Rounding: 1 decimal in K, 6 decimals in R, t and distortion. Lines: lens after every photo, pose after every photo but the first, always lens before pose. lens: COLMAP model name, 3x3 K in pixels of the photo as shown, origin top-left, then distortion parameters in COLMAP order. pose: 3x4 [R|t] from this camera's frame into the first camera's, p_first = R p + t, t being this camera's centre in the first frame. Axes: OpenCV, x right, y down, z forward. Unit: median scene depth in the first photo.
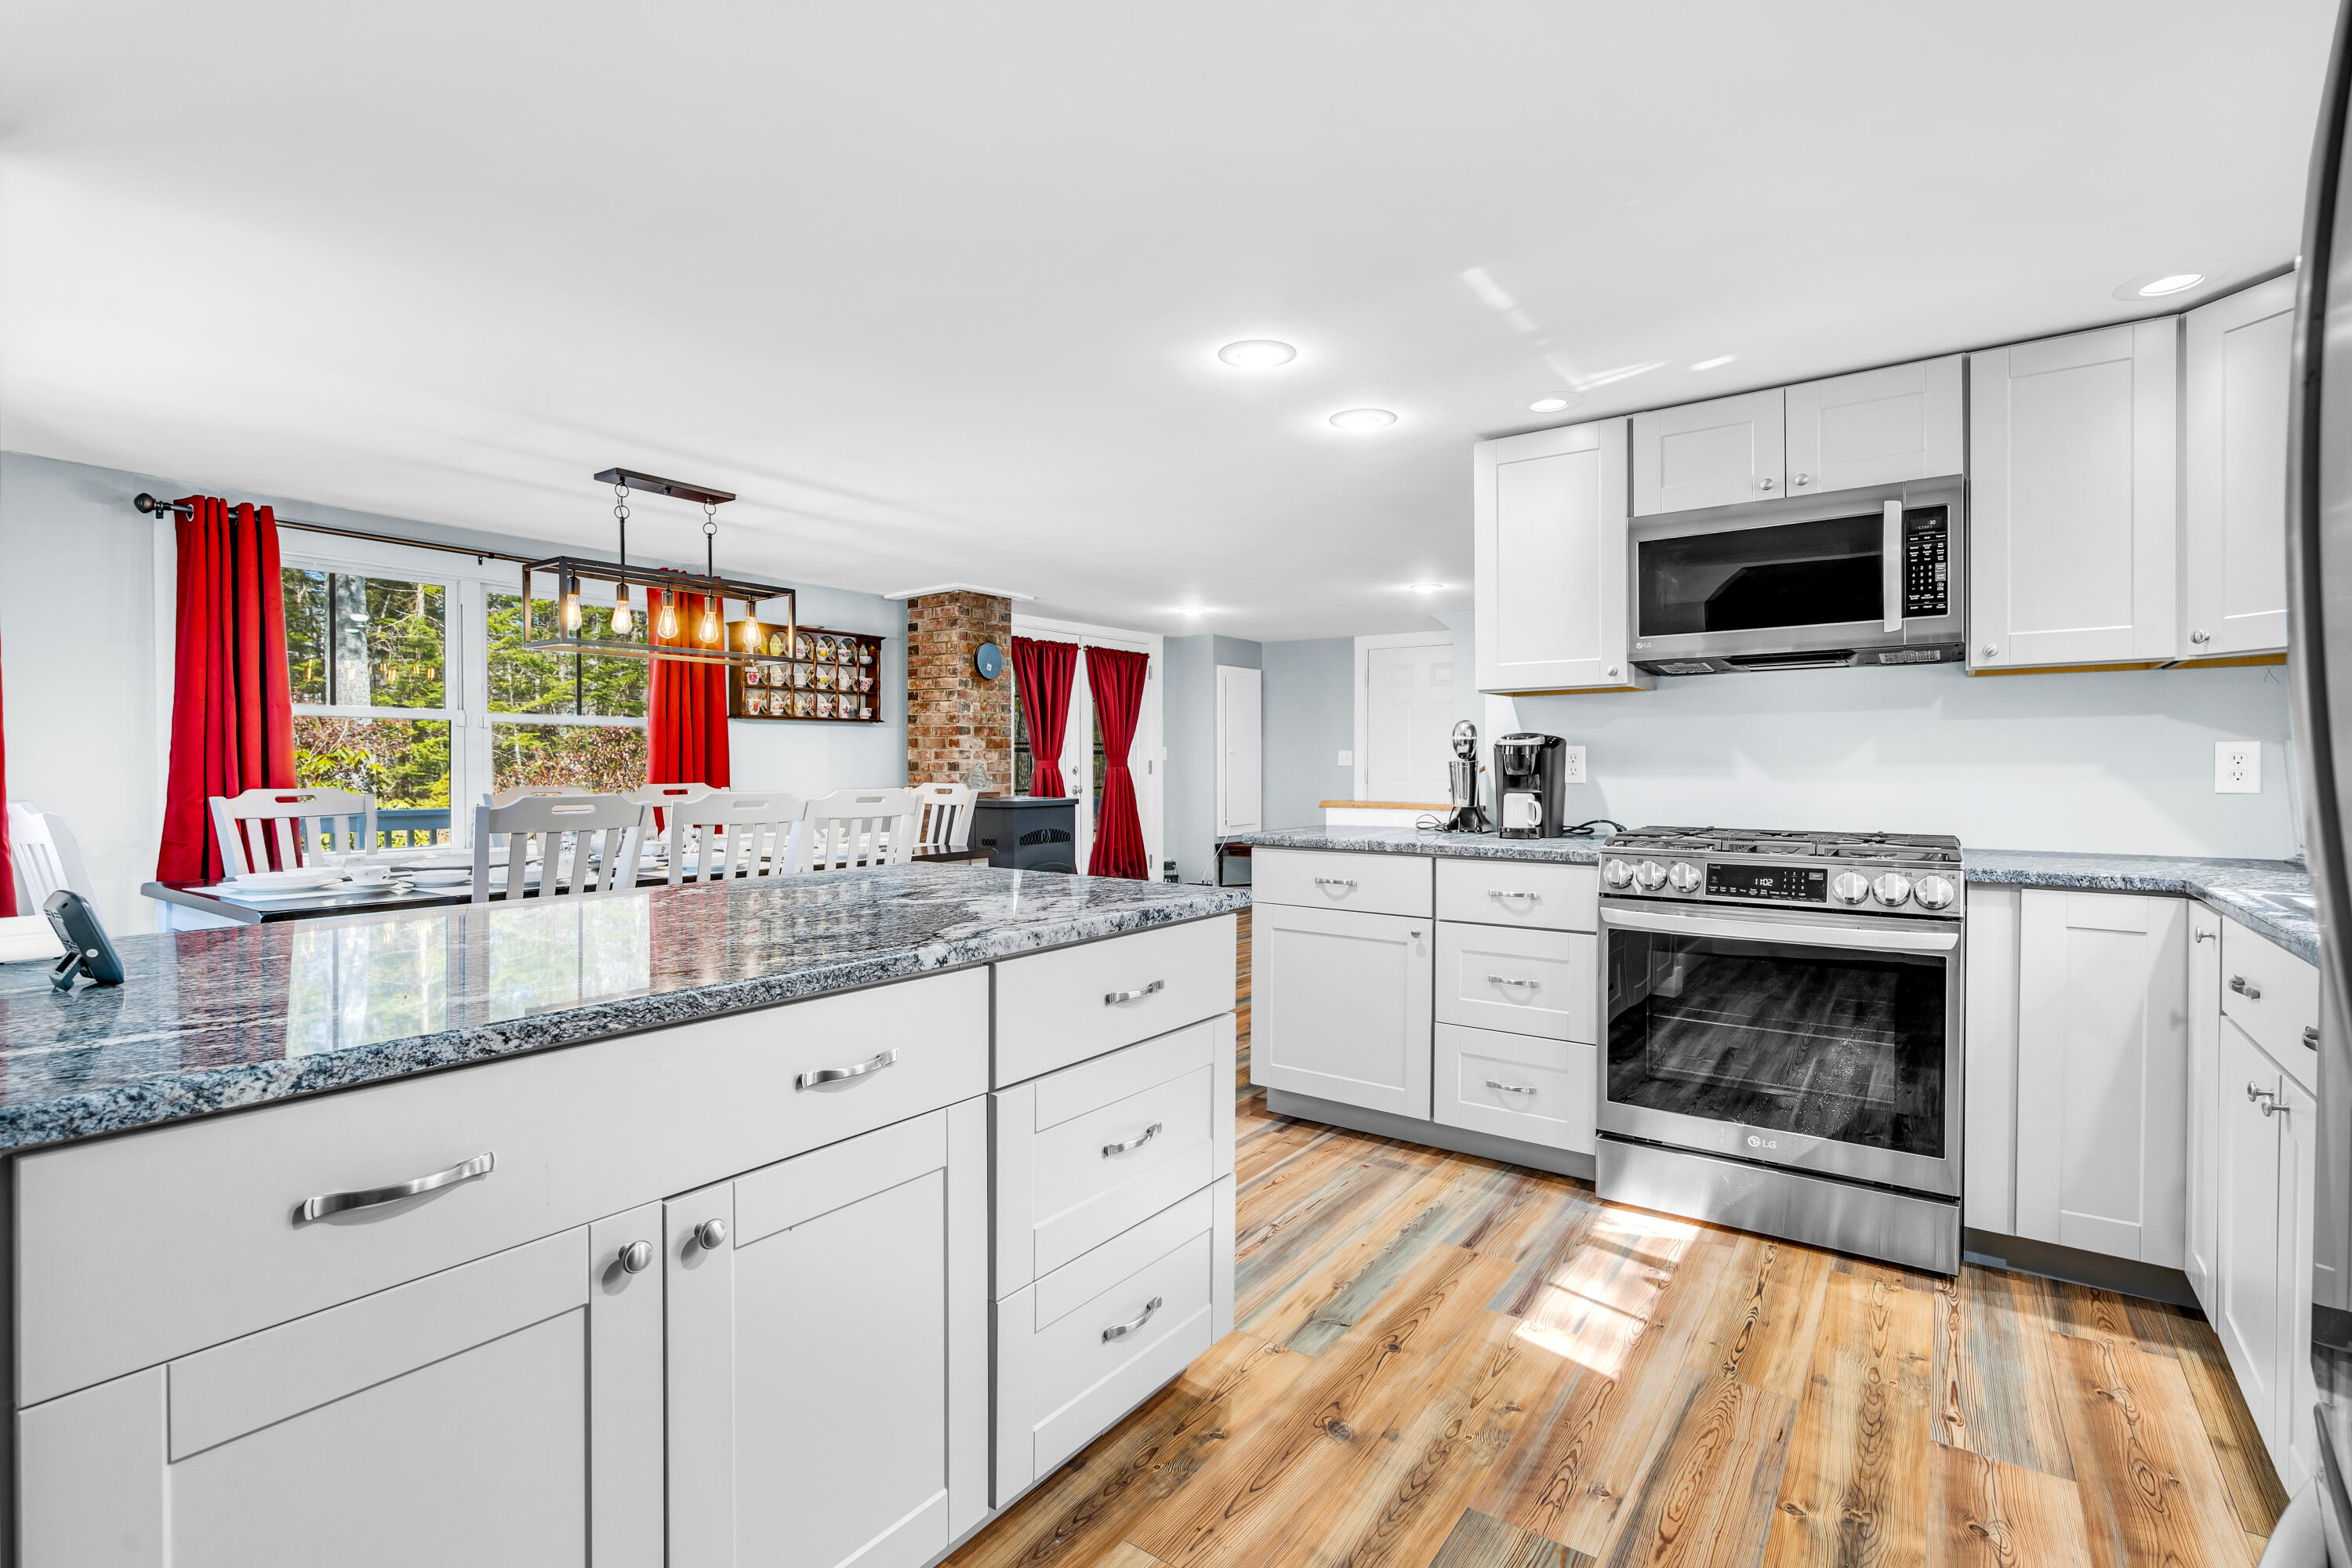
lens RADIAL K [[1106.3, 0, 1174.1], [0, 1106.3, 775.8], [0, 0, 1]] dist [-0.001349, 0.001341]
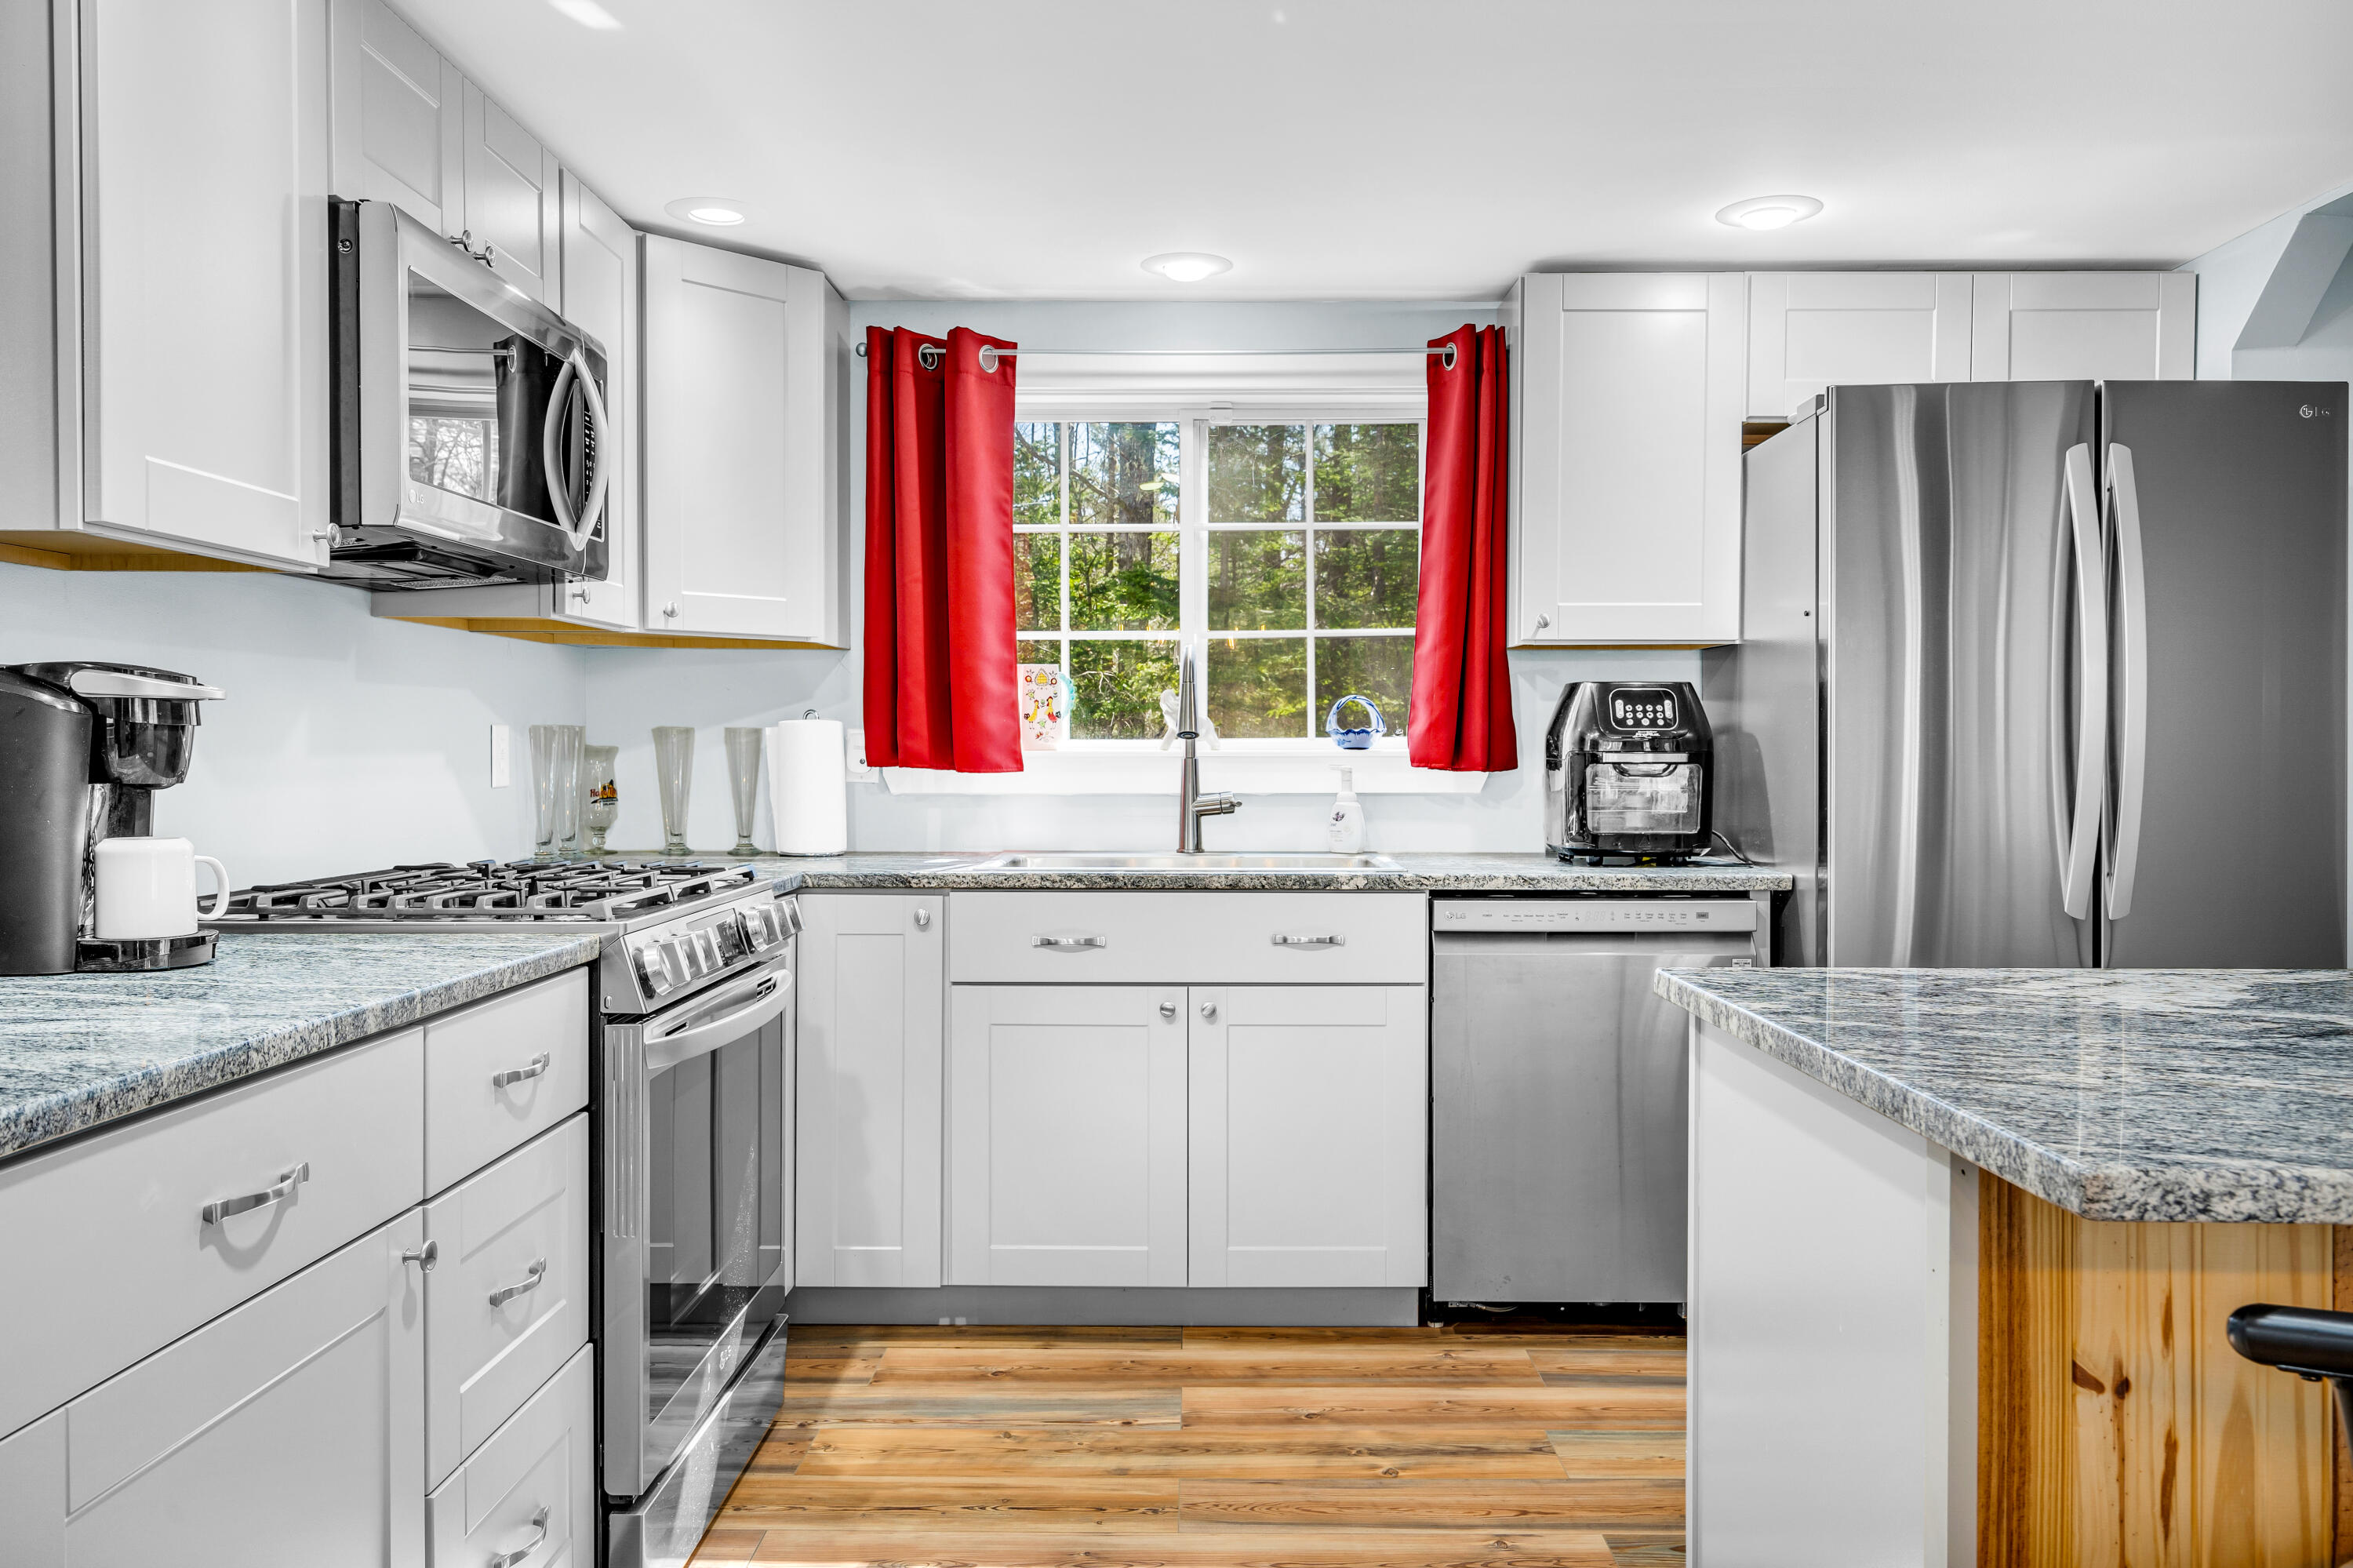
lens RADIAL K [[1718.7, 0, 1176.5], [0, 1718.7, 784.0], [0, 0, 1]] dist [-0.003940, 0.000891]
pose [[-0.581127, -0.015057, 0.813673, -0.403417], [0.009274, 0.999641, 0.025122, -0.014964], [-0.813760, 0.022145, -0.580779, 1.348580]]
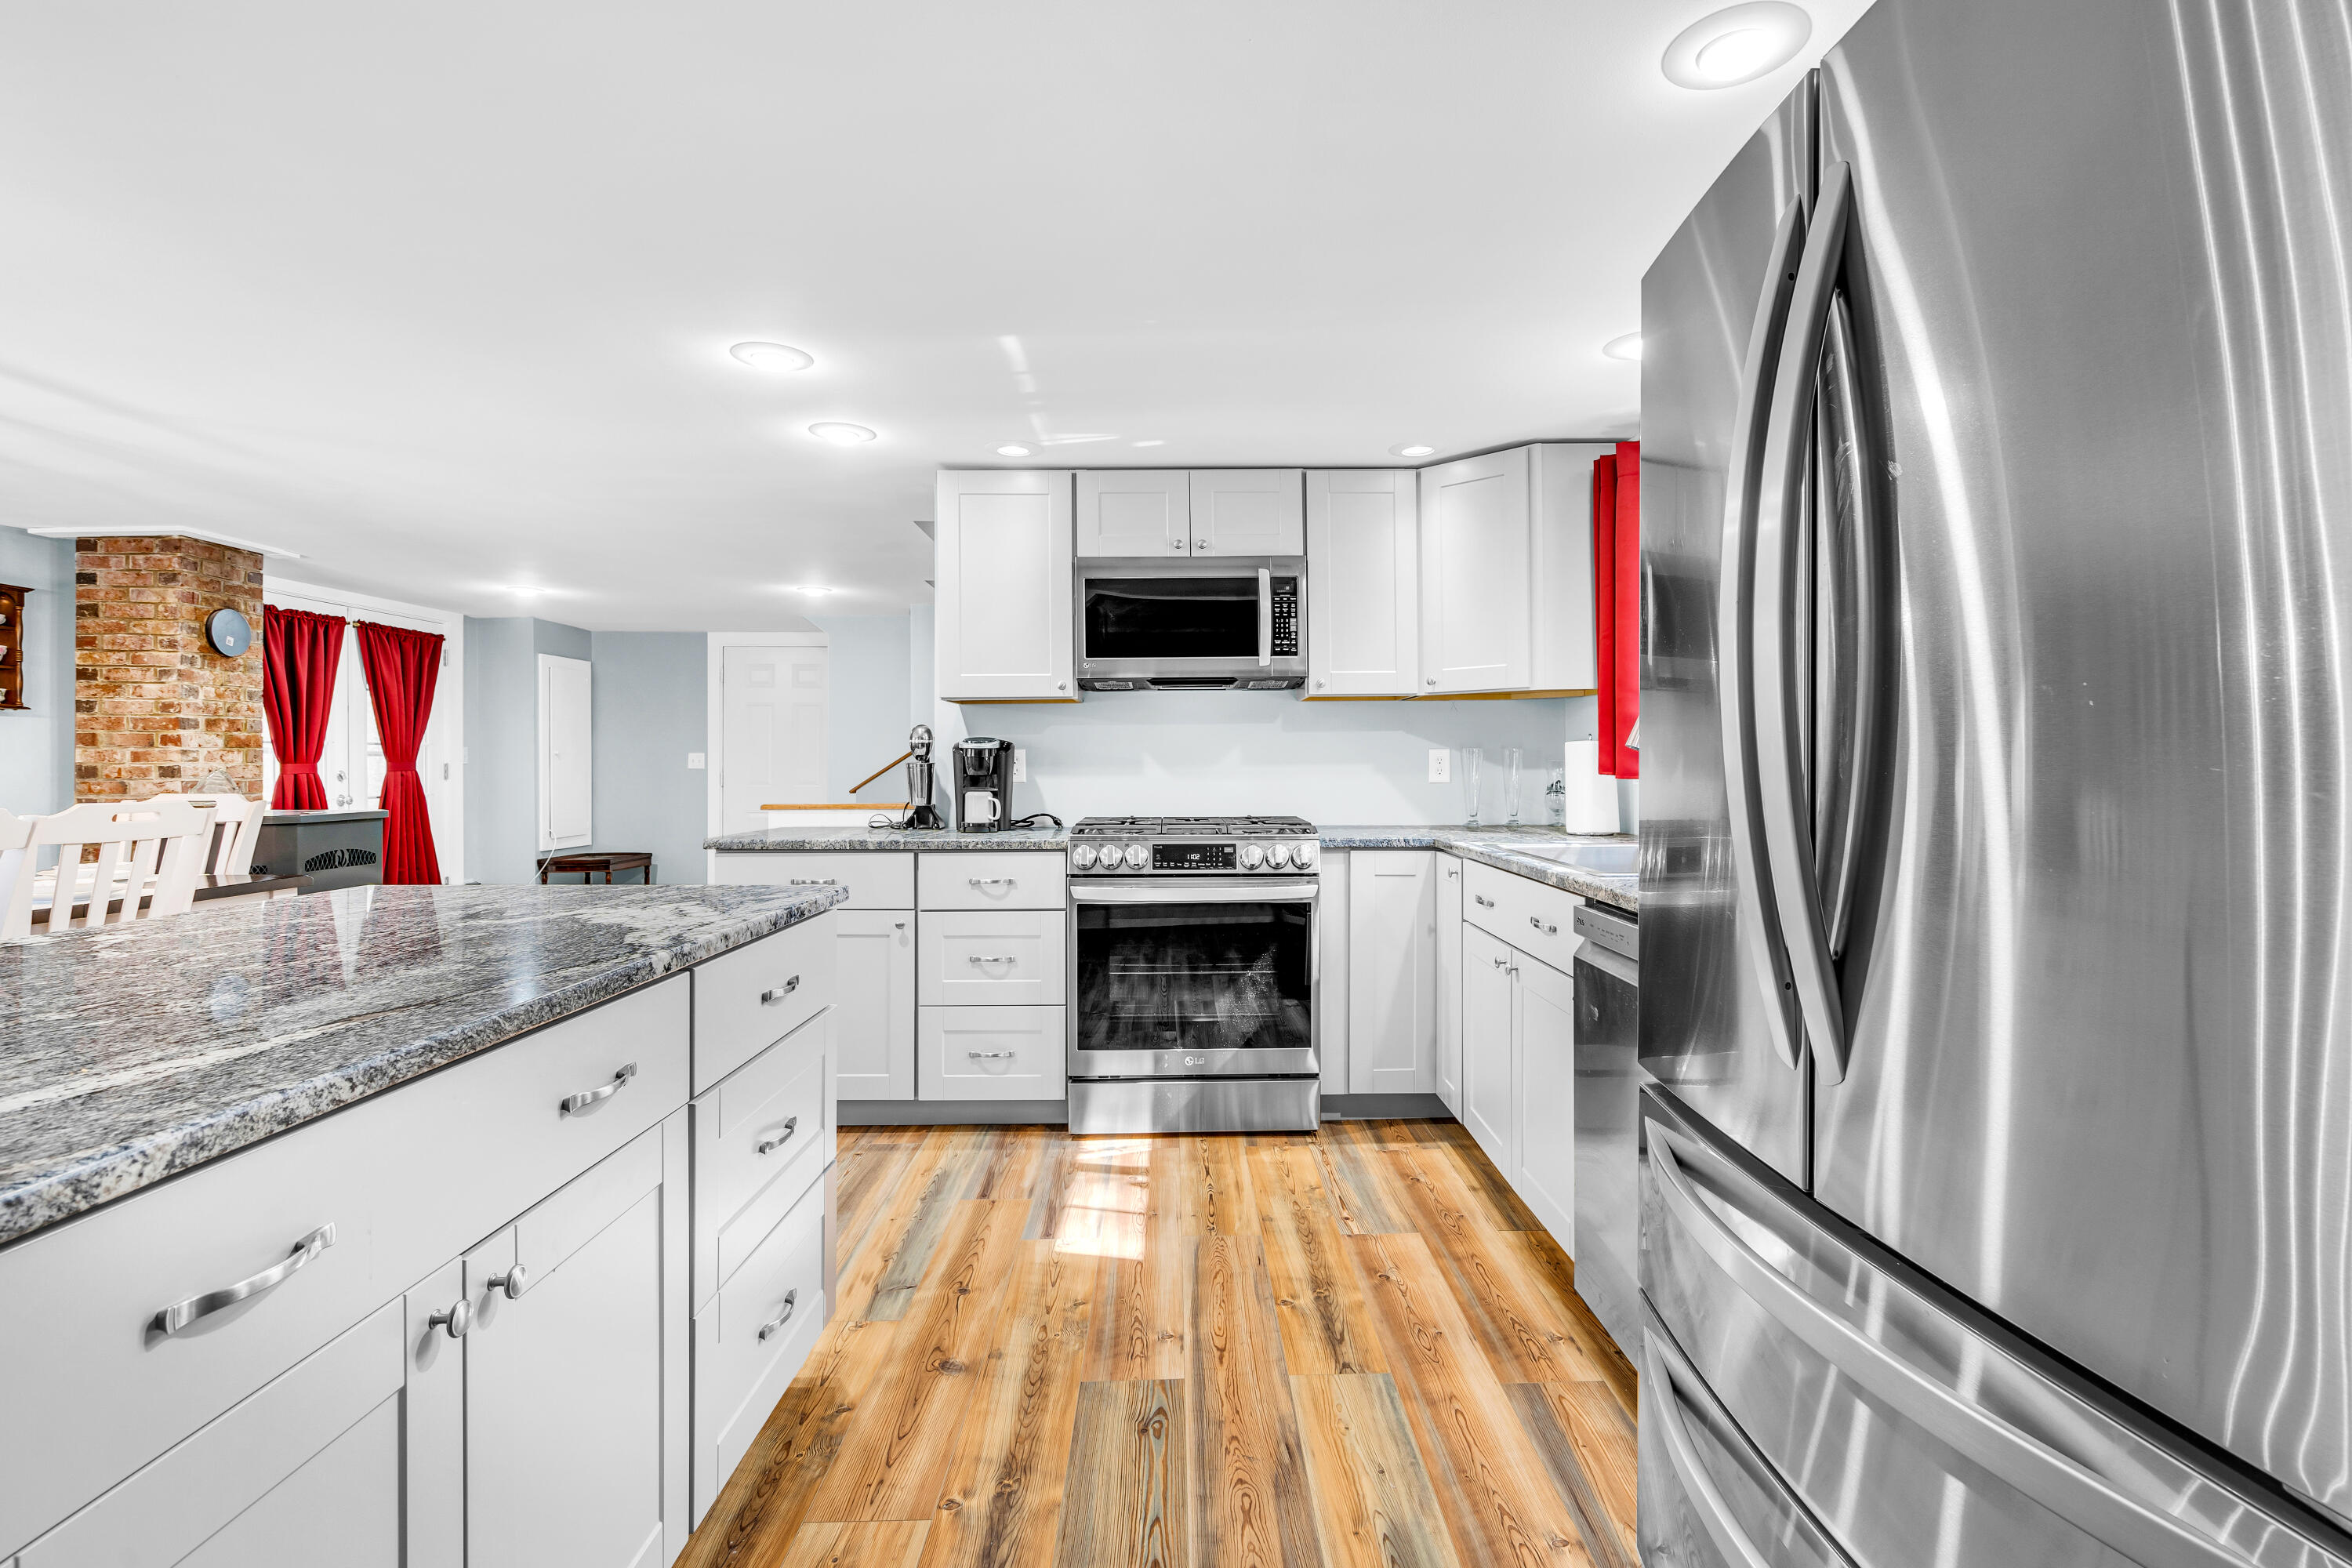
lens RADIAL K [[1105.8, 0, 1215.6], [0, 1105.8, 768.7], [0, 0, 1]] dist [-0.003899, 0.001081]
pose [[0.793301, -0.004393, 0.608814, -0.224931], [0.009999, 0.999933, -0.005813, 0.001955], [-0.608748, 0.010699, 0.793292, -0.031904]]
